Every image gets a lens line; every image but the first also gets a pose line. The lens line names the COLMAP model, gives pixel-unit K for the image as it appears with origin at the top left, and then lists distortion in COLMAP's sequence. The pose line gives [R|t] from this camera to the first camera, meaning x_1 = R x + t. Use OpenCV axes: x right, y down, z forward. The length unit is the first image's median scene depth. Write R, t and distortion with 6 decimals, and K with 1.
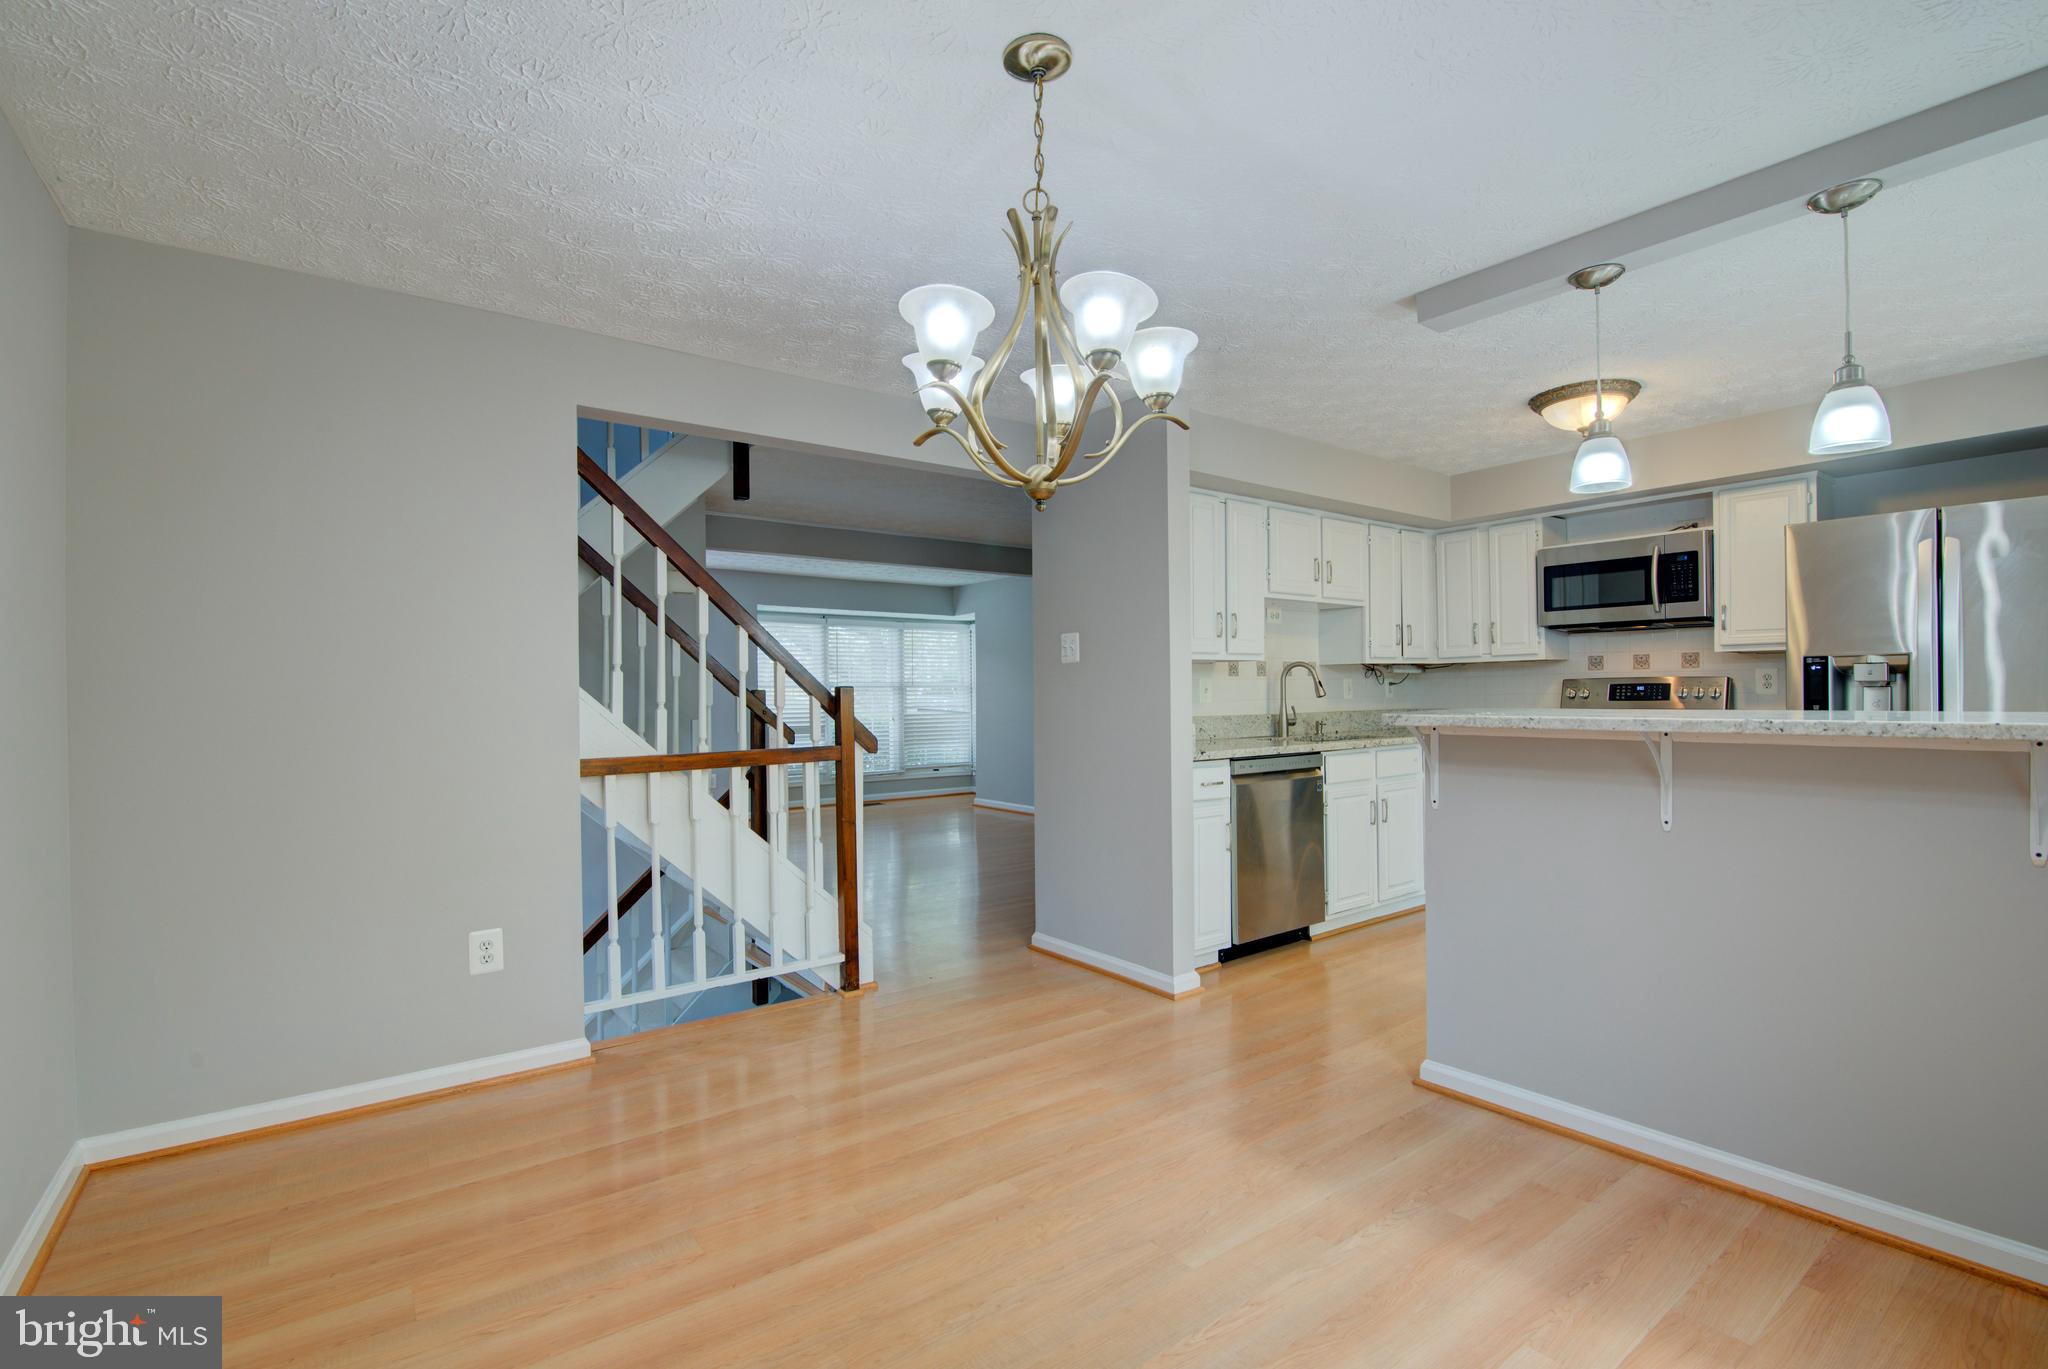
lens RADIAL K [[939.4, 0, 1026.6], [0, 939.4, 694.0], [0, 0, 1]] dist [-0.019202, -0.000022]
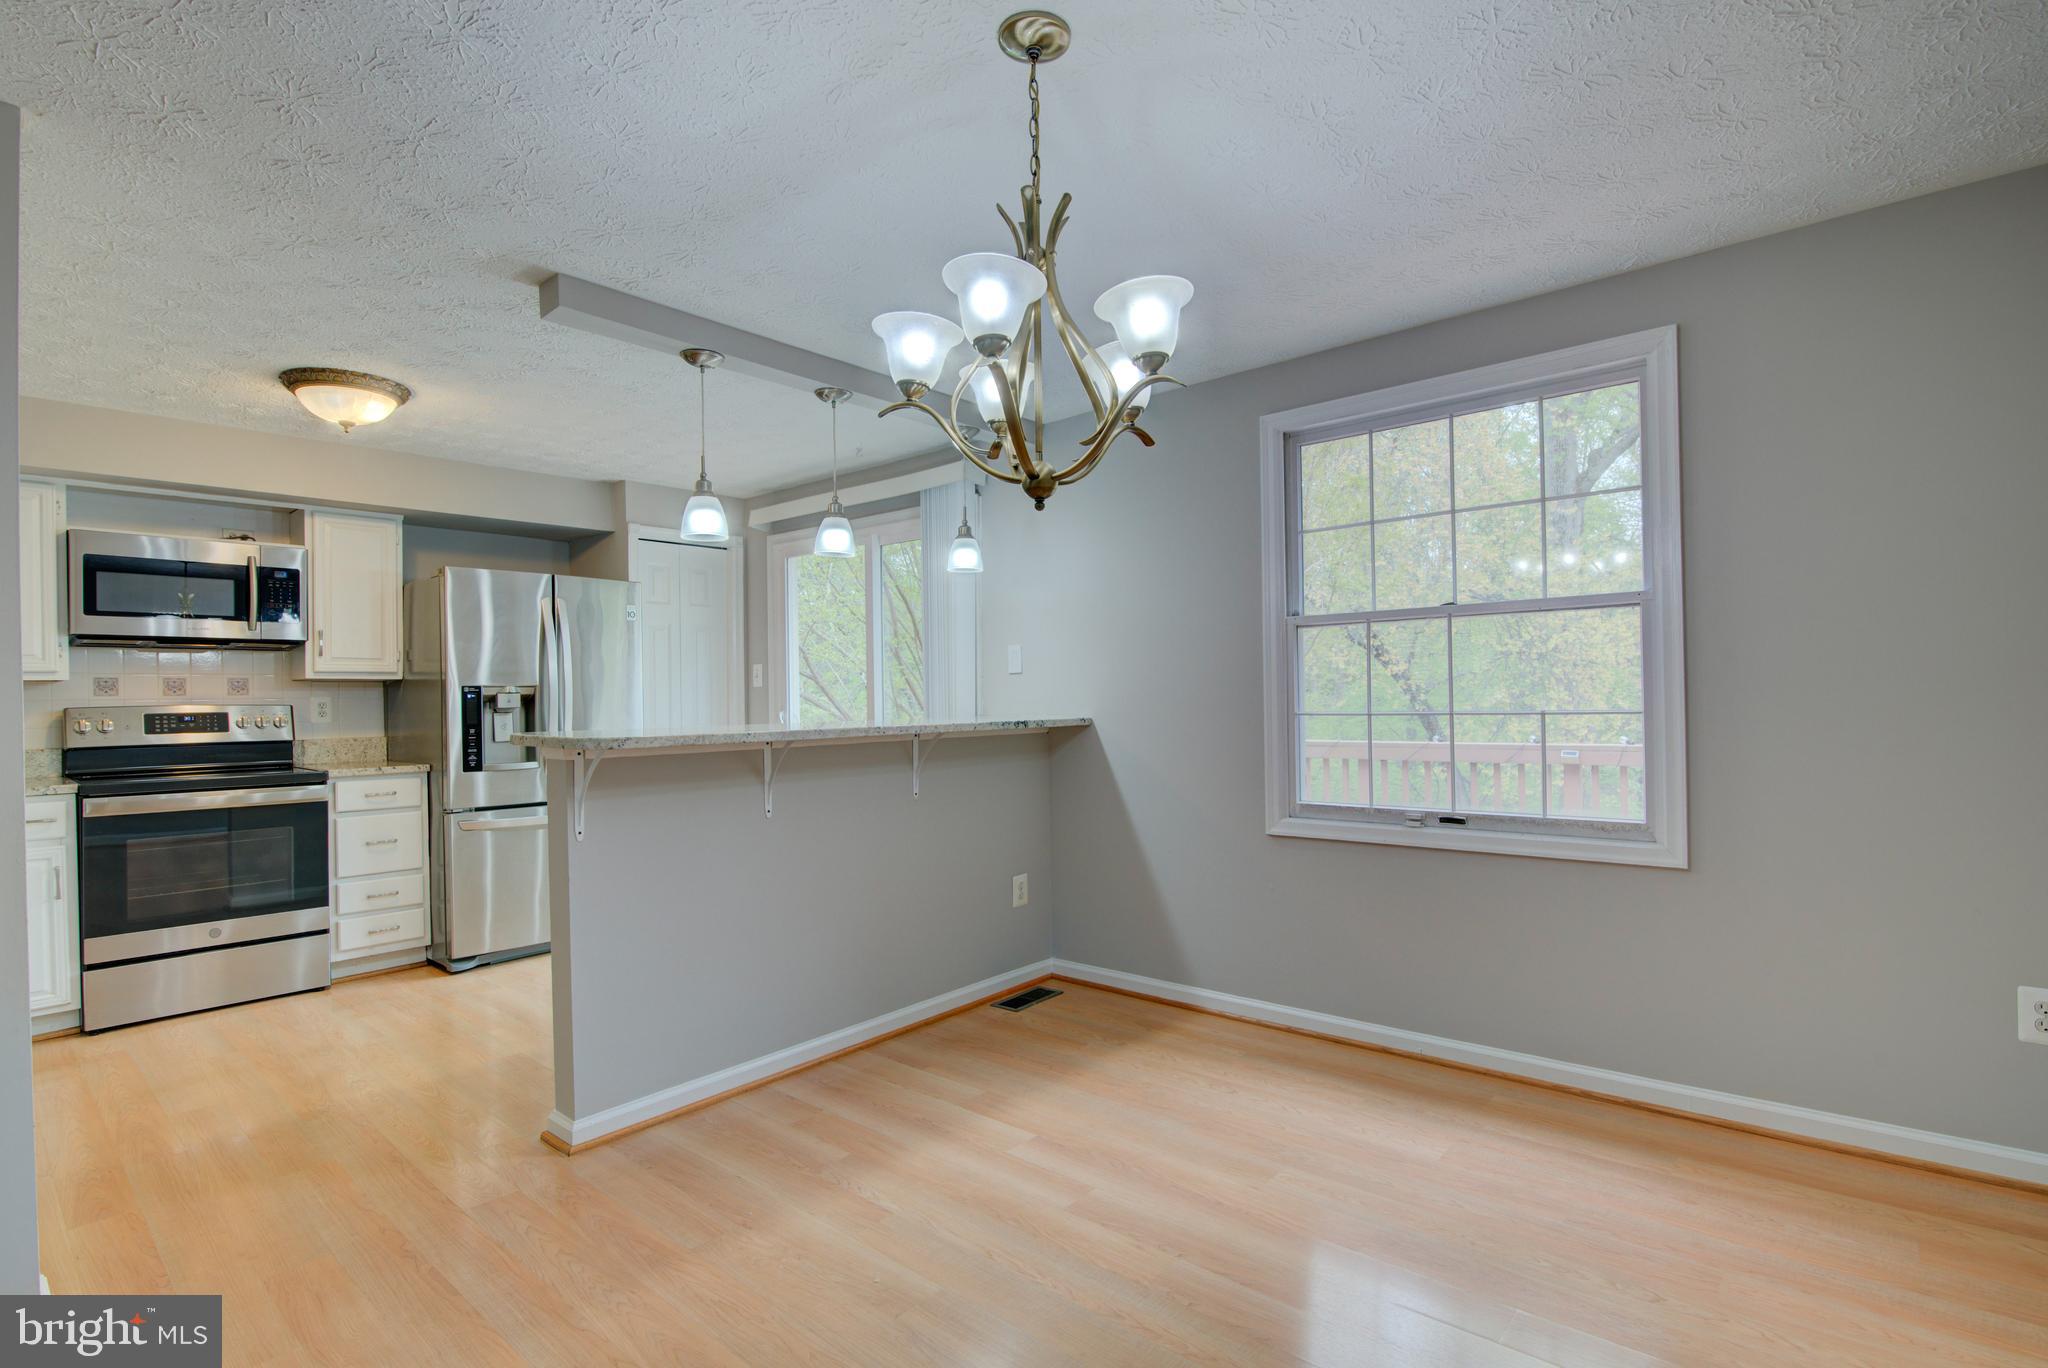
lens RADIAL K [[965.2, 0, 1035.4], [0, 965.2, 696.7], [0, 0, 1]] dist [-0.022130, 0.000019]
pose [[-0.218685, 0.015828, 0.975667, -0.636613], [0.022197, 0.999690, -0.011242, 0.001234], [-0.975543, 0.019198, -0.218969, 0.839113]]
